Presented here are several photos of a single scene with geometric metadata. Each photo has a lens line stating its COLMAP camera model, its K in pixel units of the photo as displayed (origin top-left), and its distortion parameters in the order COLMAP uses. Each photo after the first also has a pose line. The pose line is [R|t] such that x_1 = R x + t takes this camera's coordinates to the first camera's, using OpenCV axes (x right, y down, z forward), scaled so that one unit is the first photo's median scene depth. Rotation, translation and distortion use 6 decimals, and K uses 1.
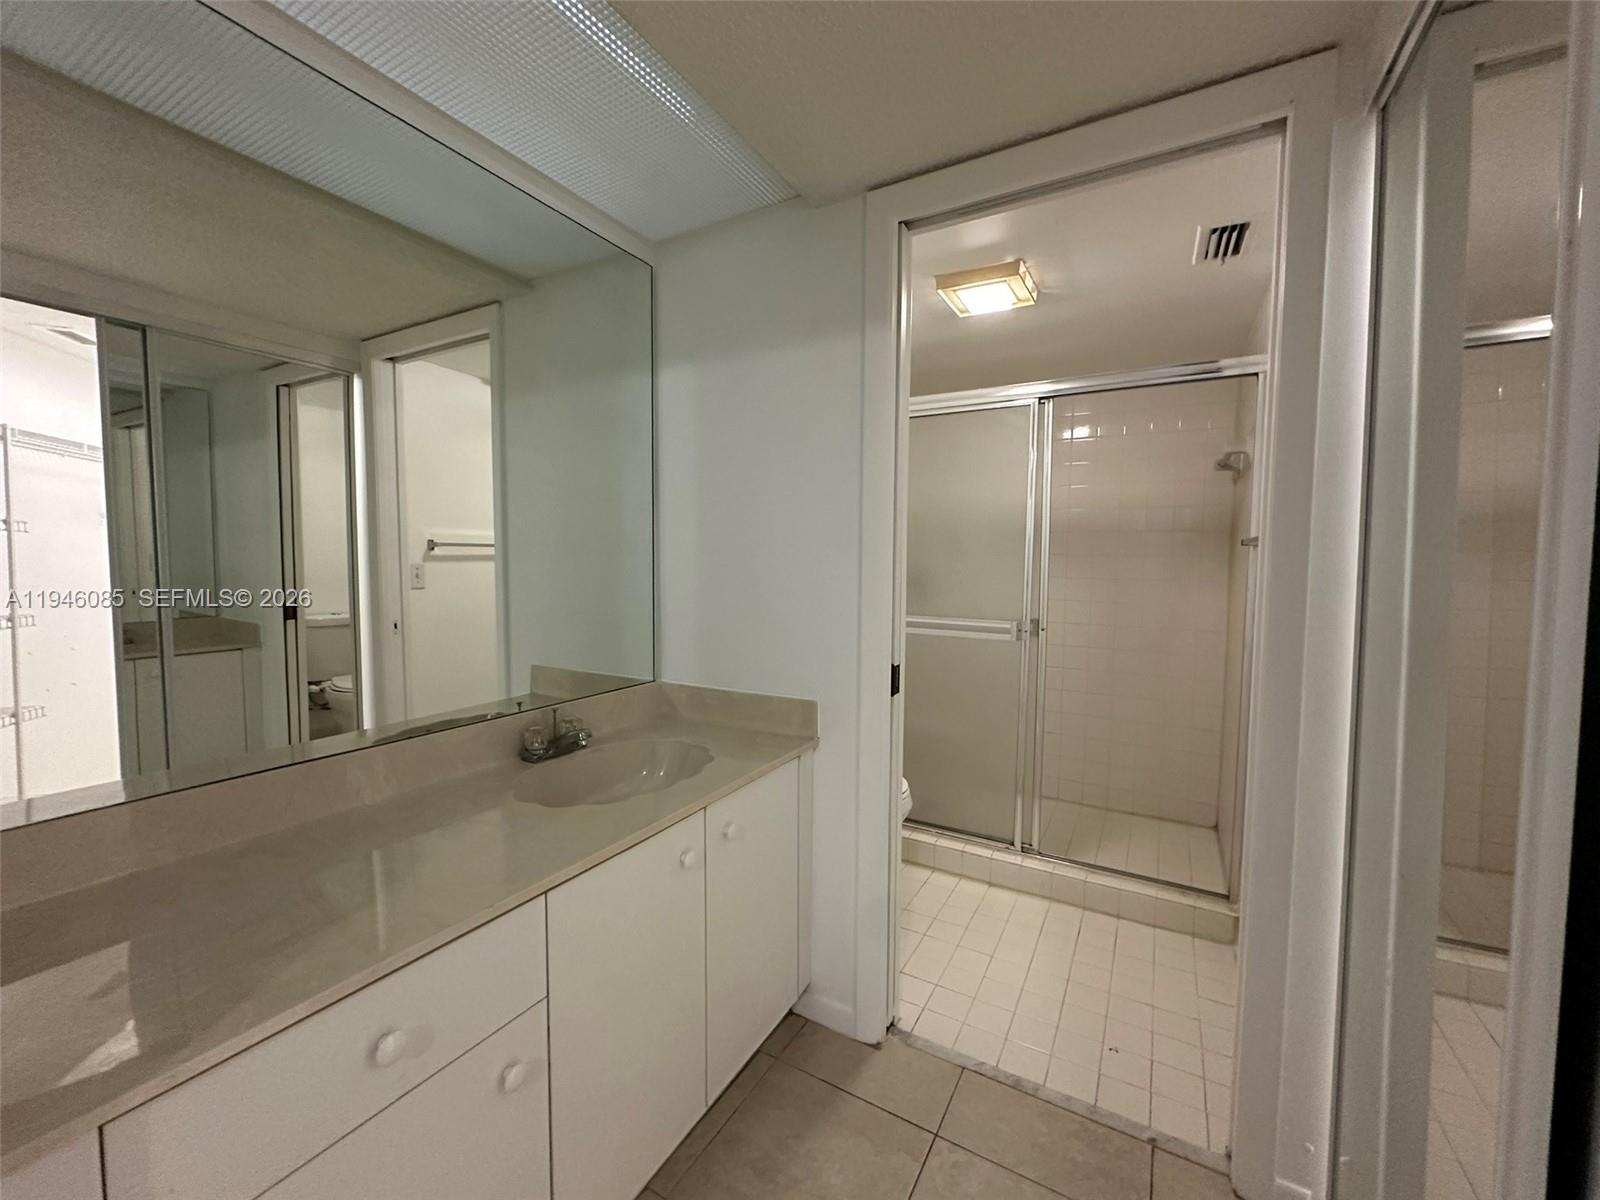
lens RADIAL K [[641.4, 0, 782.5], [0, 641.4, 600.7], [0, 0, 1]] dist [-0.031484, 0.000010]
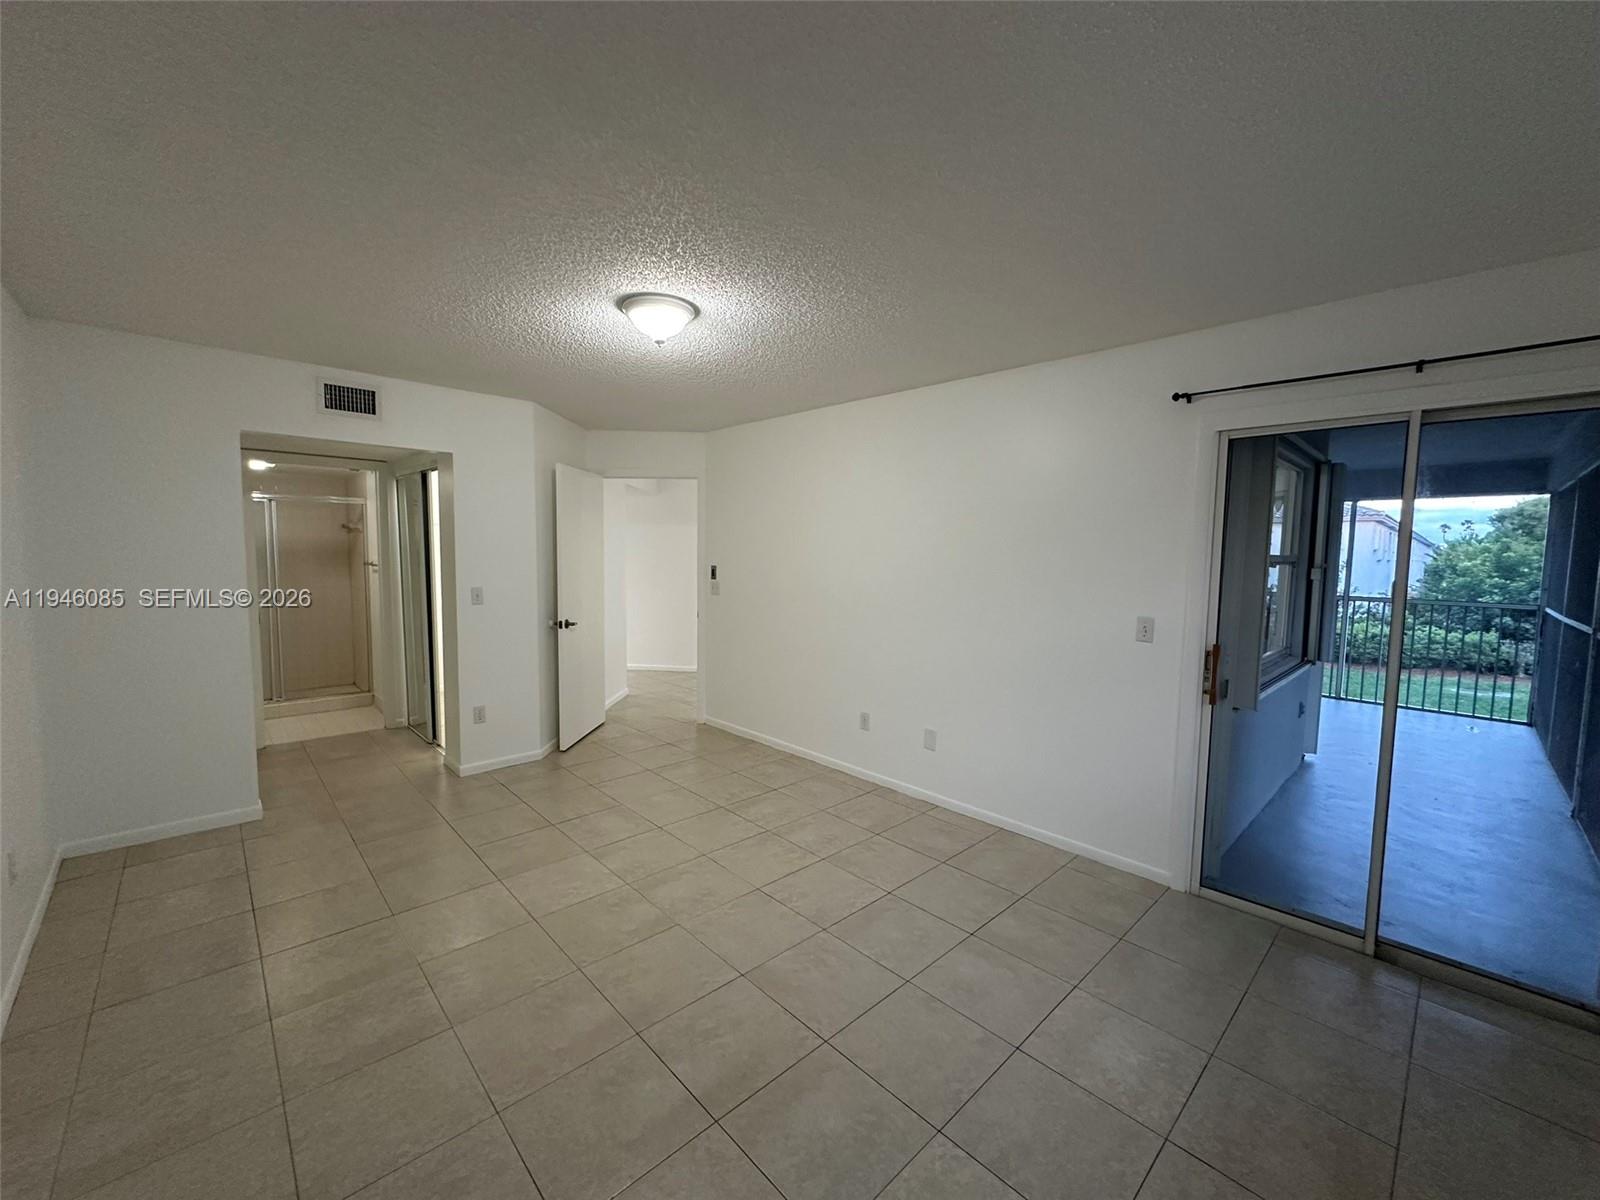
lens RADIAL K [[639.6, 0, 800.5], [0, 639.6, 601.7], [0, 0, 1]] dist [-0.001887, -0.000010]
pose [[0.263920, -0.080263, 0.961199, -1.293204], [0.048797, 0.996367, 0.069802, -0.014682], [-0.963309, 0.028482, 0.266878, -1.411888]]
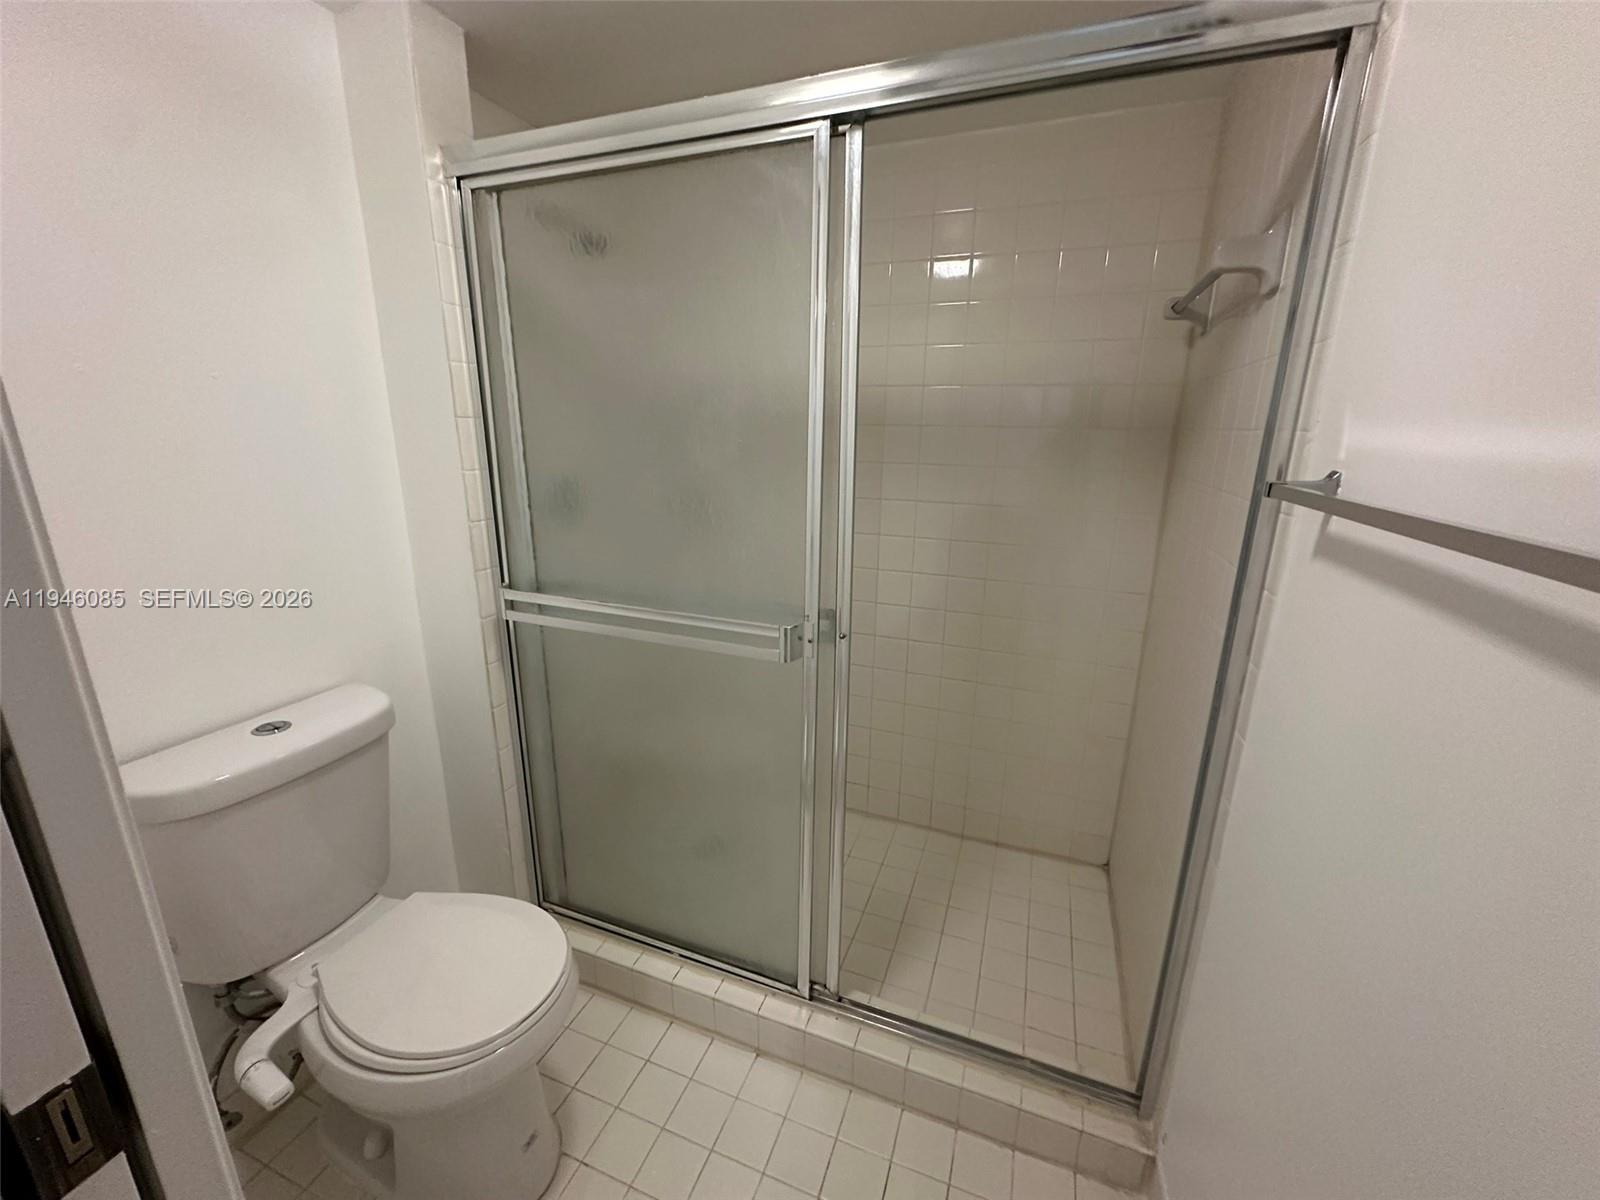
lens RADIAL K [[639.6, 0, 800.5], [0, 639.6, 601.7], [0, 0, 1]] dist [-0.001887, -0.000010]
pose [[0.983435, -0.044037, 0.175829, 0.282145], [0.007791, 0.979412, 0.201723, -0.084935], [-0.181092, -0.197012, 0.963531, 0.507166]]
